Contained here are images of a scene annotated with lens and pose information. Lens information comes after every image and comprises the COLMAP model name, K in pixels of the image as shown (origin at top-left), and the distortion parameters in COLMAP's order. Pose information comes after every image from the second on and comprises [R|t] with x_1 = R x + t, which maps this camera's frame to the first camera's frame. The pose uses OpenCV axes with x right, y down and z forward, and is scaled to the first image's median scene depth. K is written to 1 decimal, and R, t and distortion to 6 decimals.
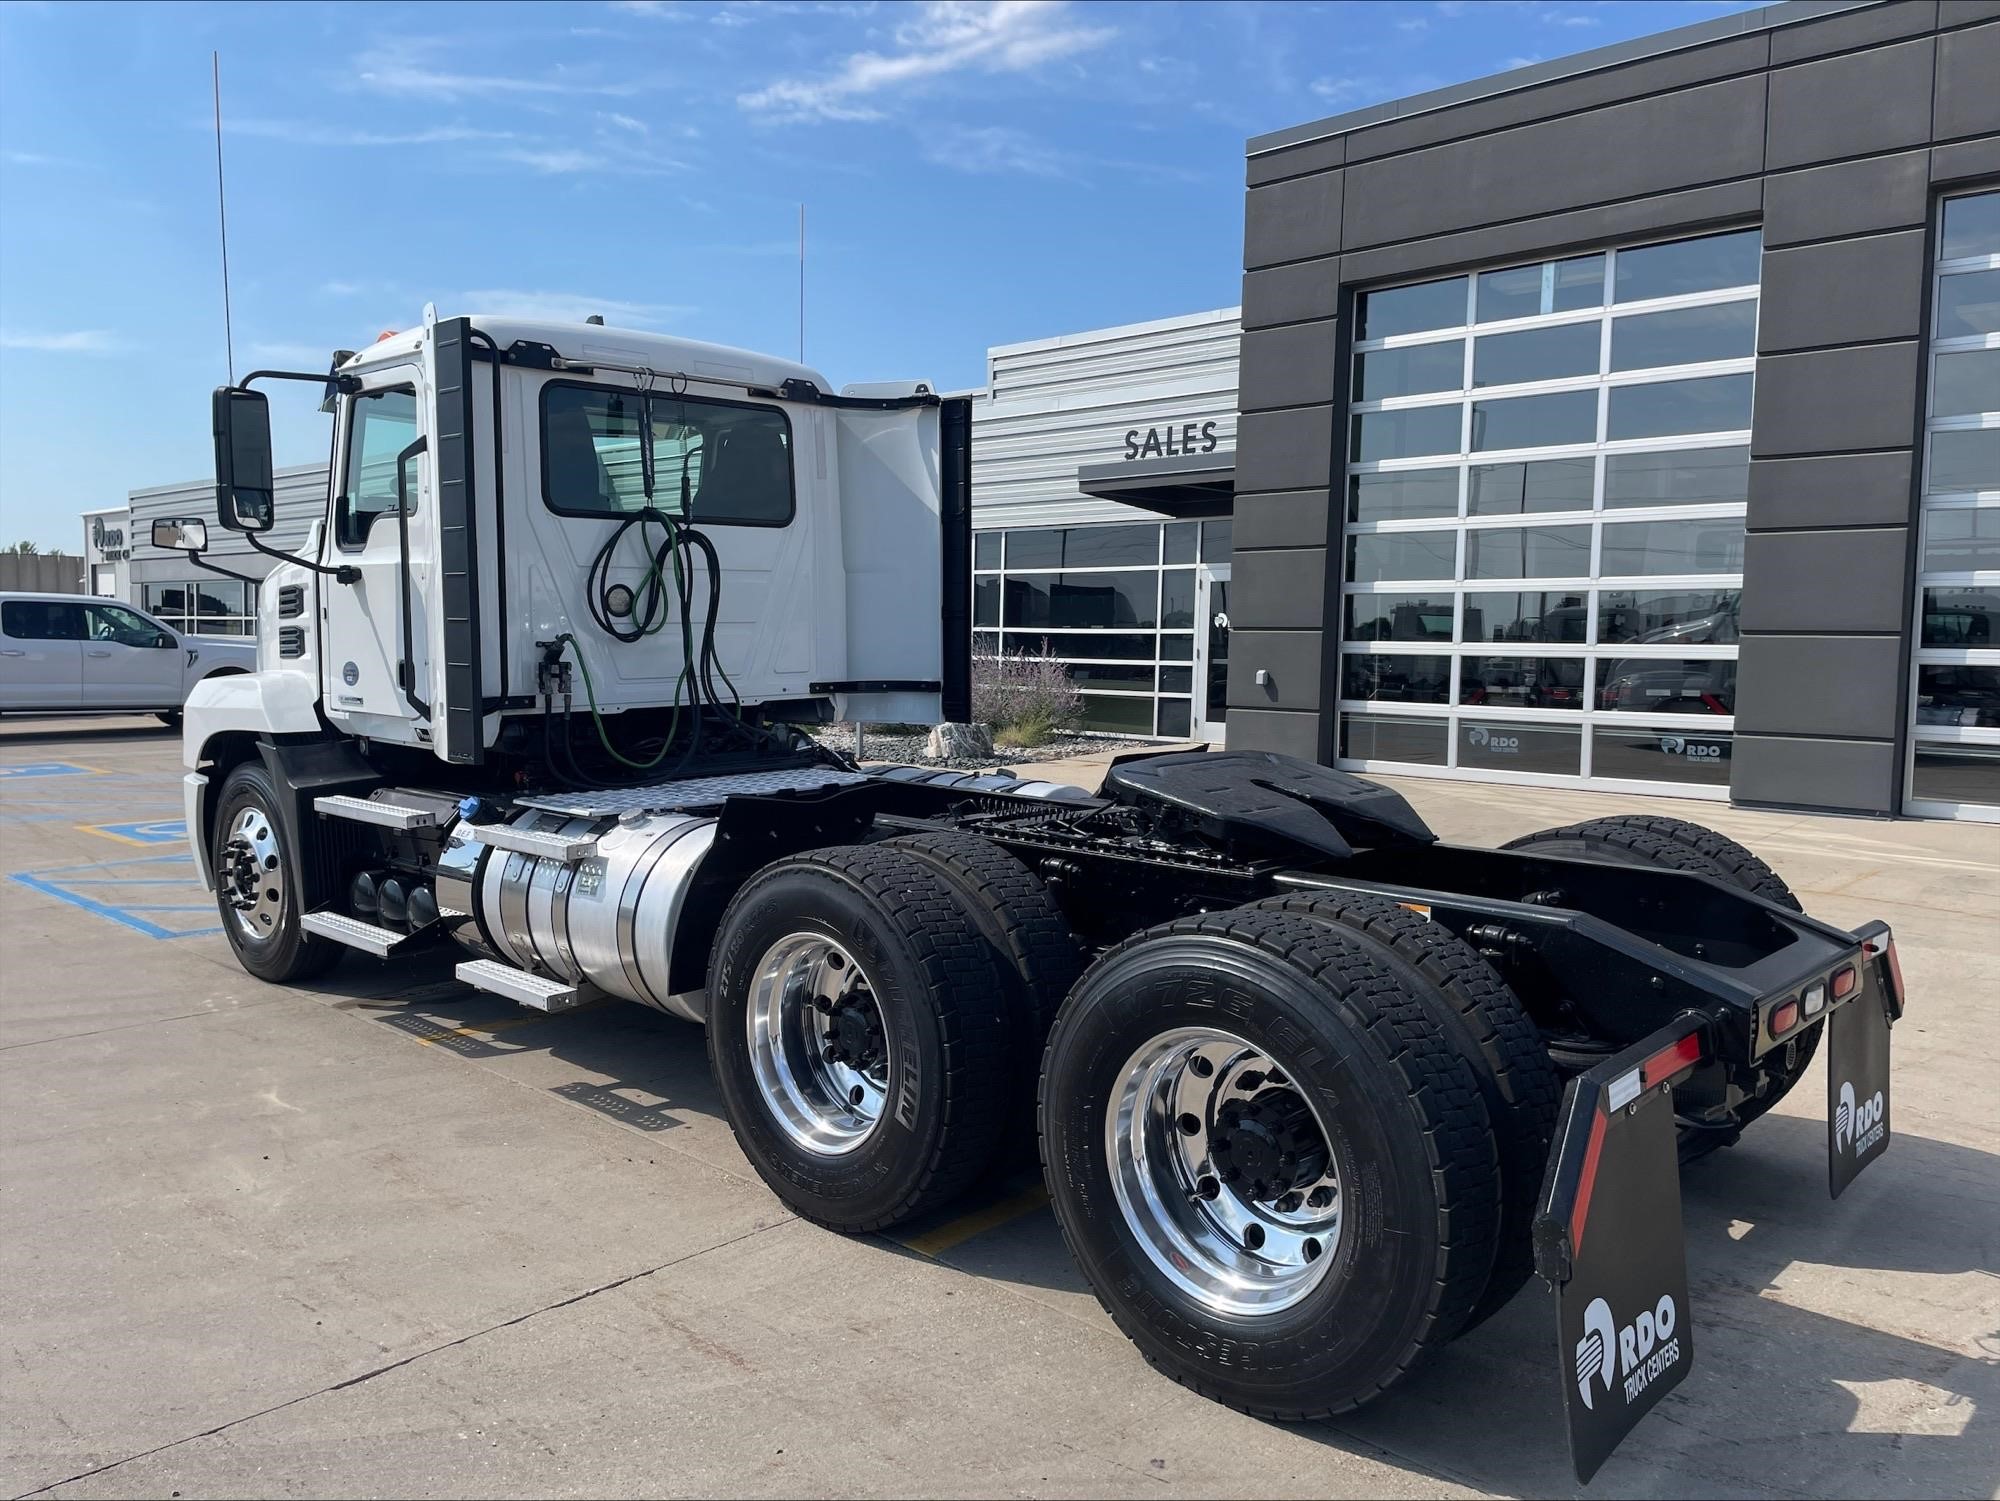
lens RADIAL K [[1508.3, 0, 1000.0], [0, 1508.3, 750.5], [0, 0, 1]] dist [0.112430, -0.141437]
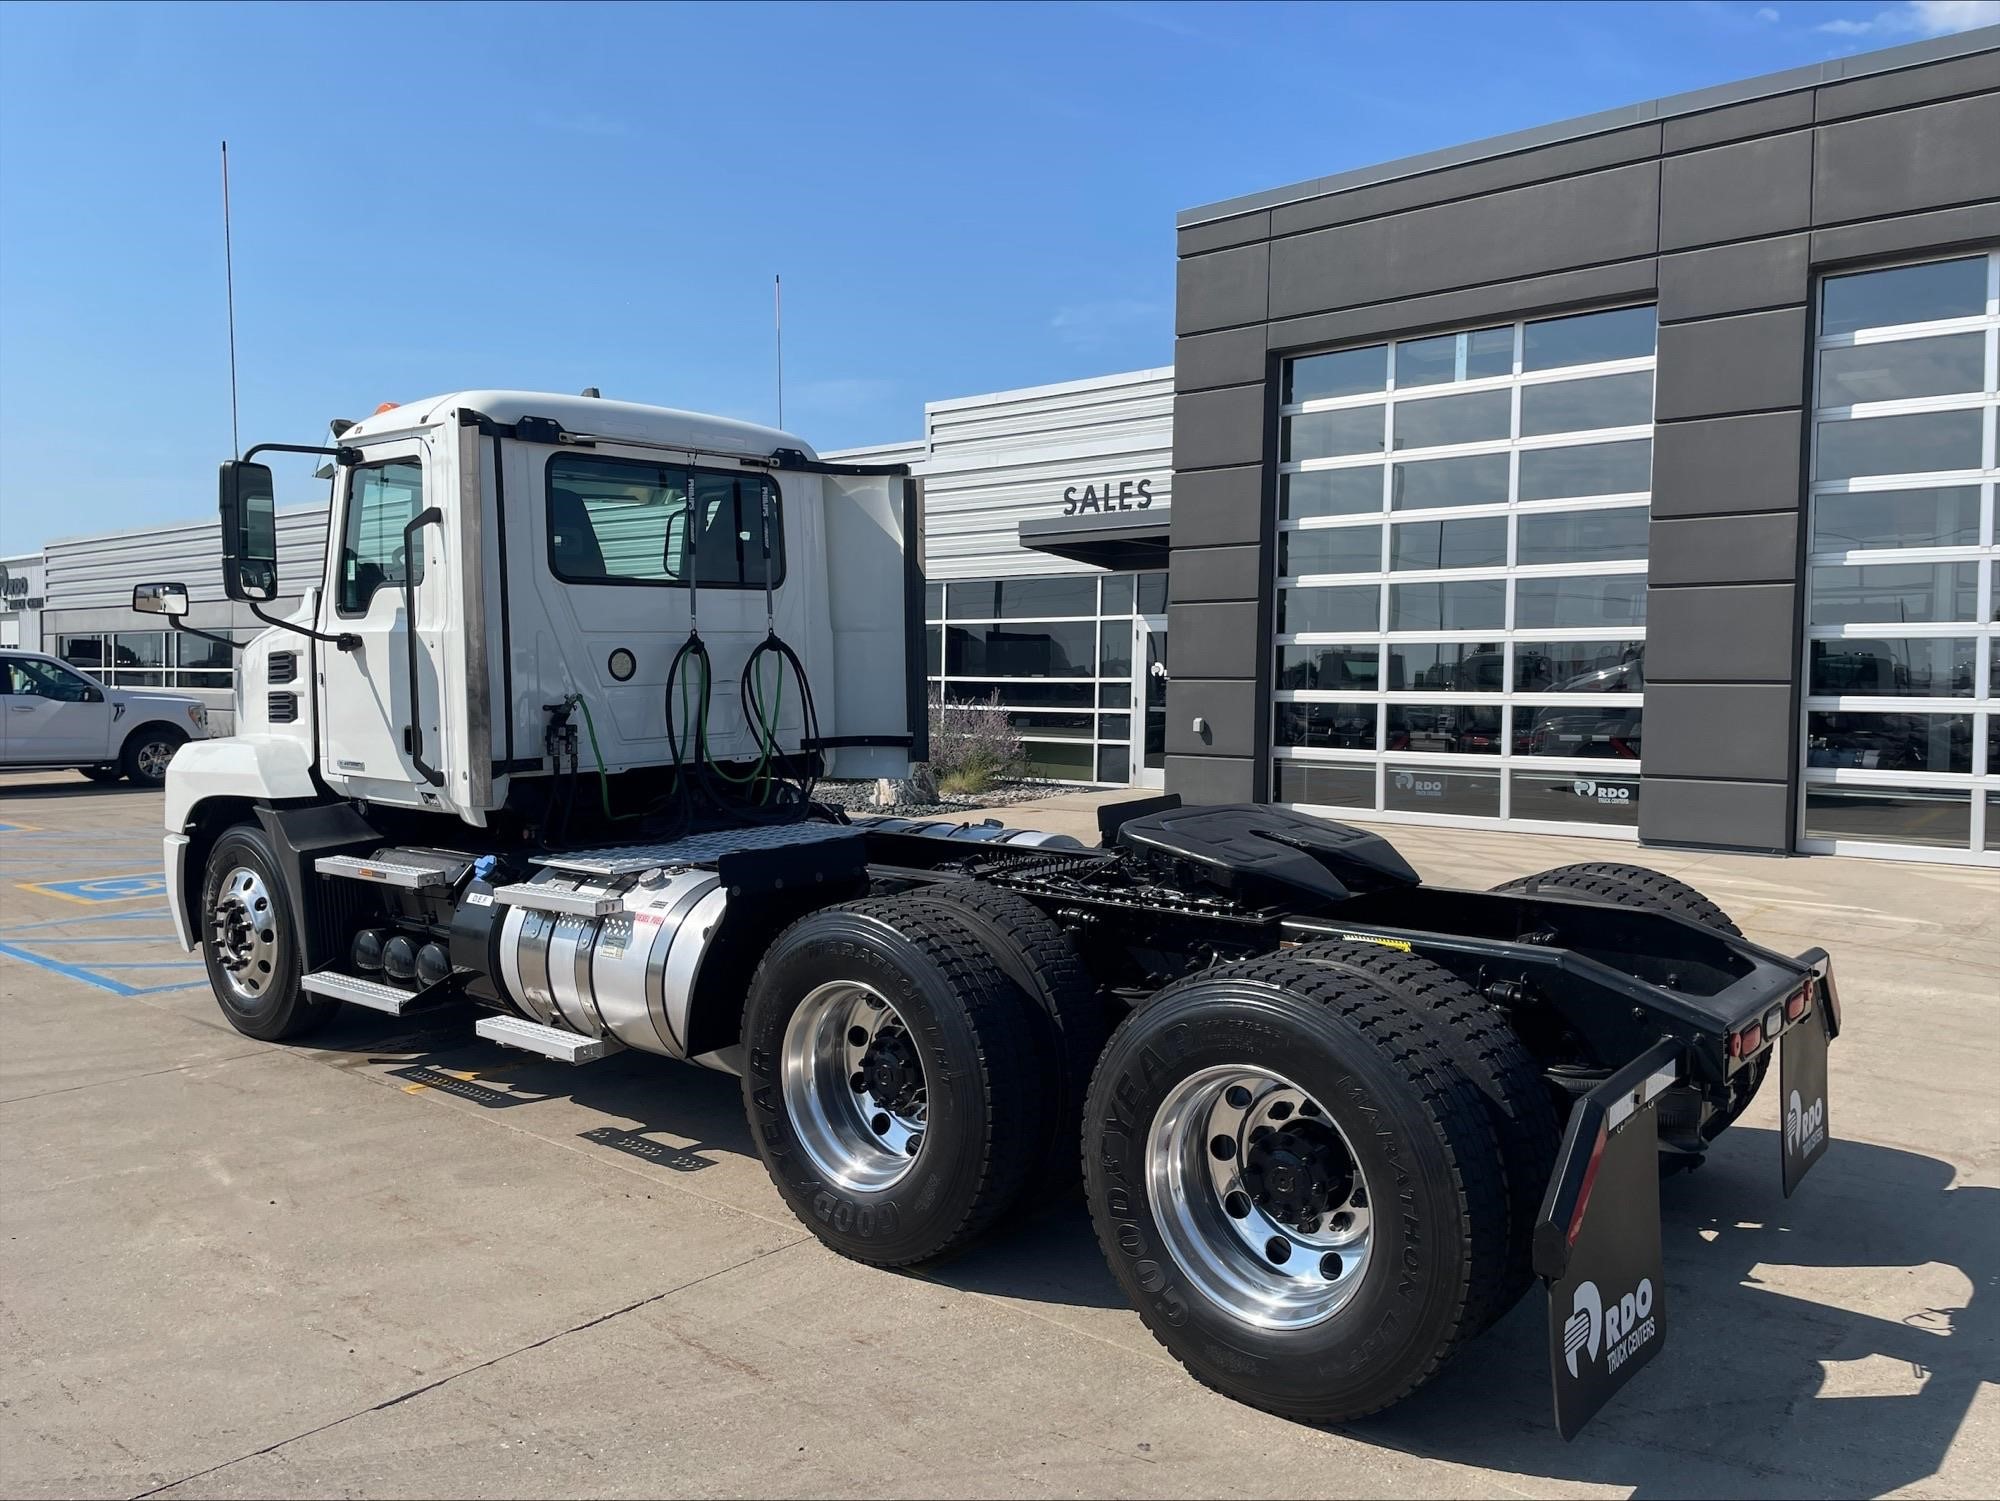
lens RADIAL K [[1507.2, 0, 1006.0], [0, 1507.2, 762.0], [0, 0, 1]] dist [0.087598, -0.115083]
pose [[0.998751, -0.009065, 0.049130, -0.011932], [0.010089, 0.999736, -0.020634, -0.003771], [-0.048930, 0.021104, 0.998579, -0.031158]]
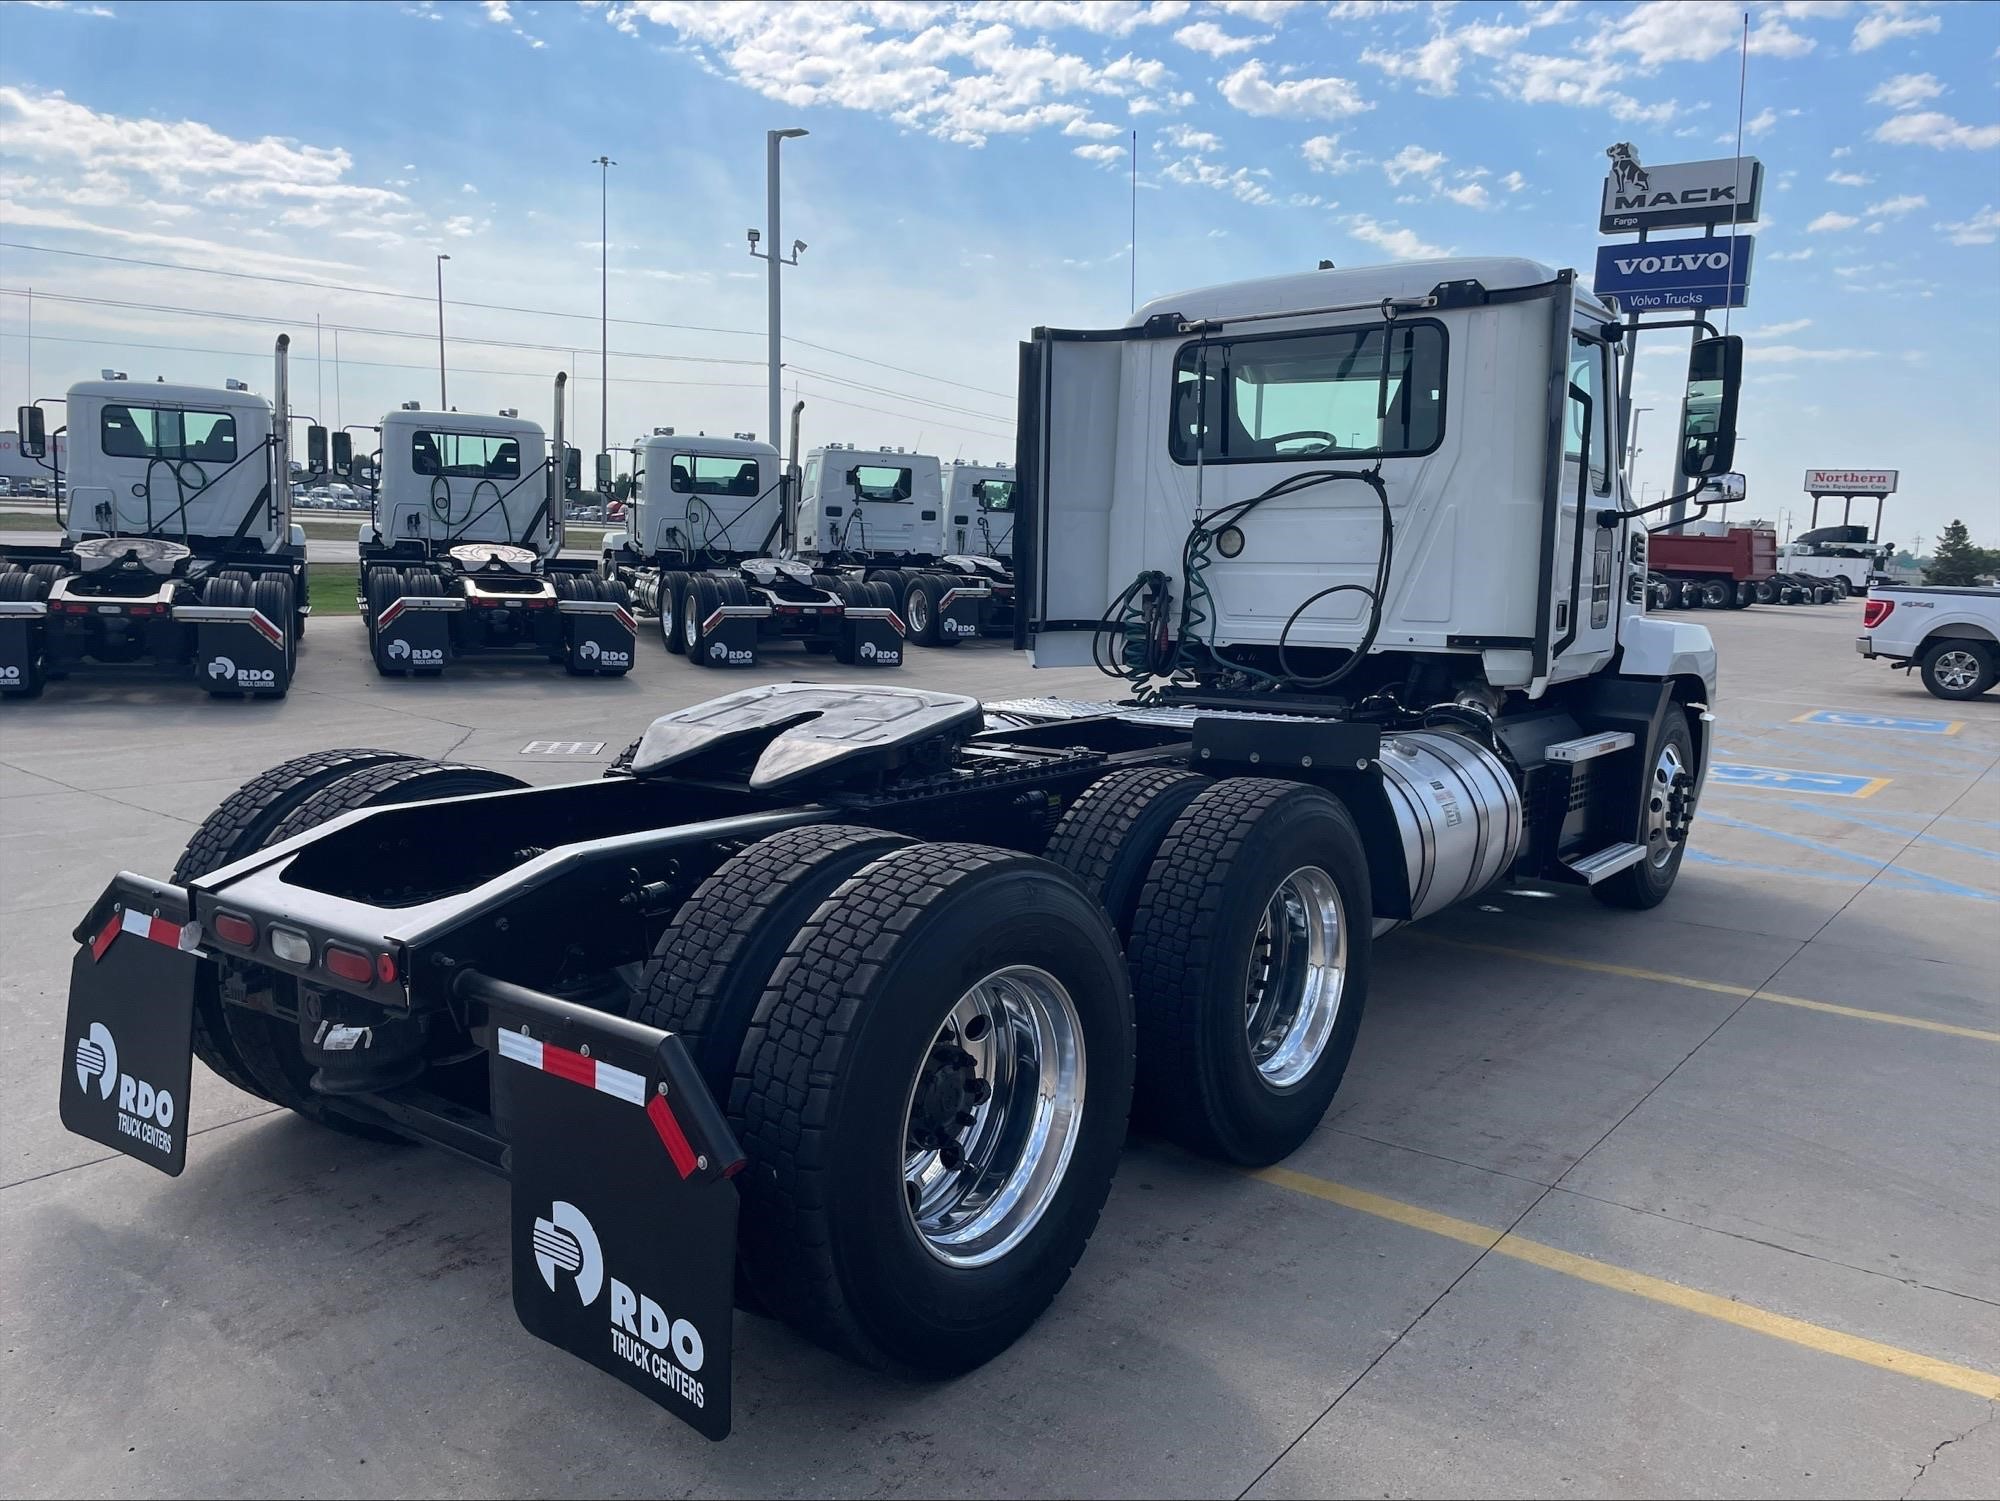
lens RADIAL K [[1554.9, 0, 1000.0], [0, 1554.9, 750.5], [0, 0, 1]] dist [0.098300, -0.127959]
pose [[0.084135, 0.134230, -0.987372, 0.522365], [-0.101453, 0.986890, 0.125520, -0.044423], [0.991276, 0.089611, 0.096650, 0.451205]]
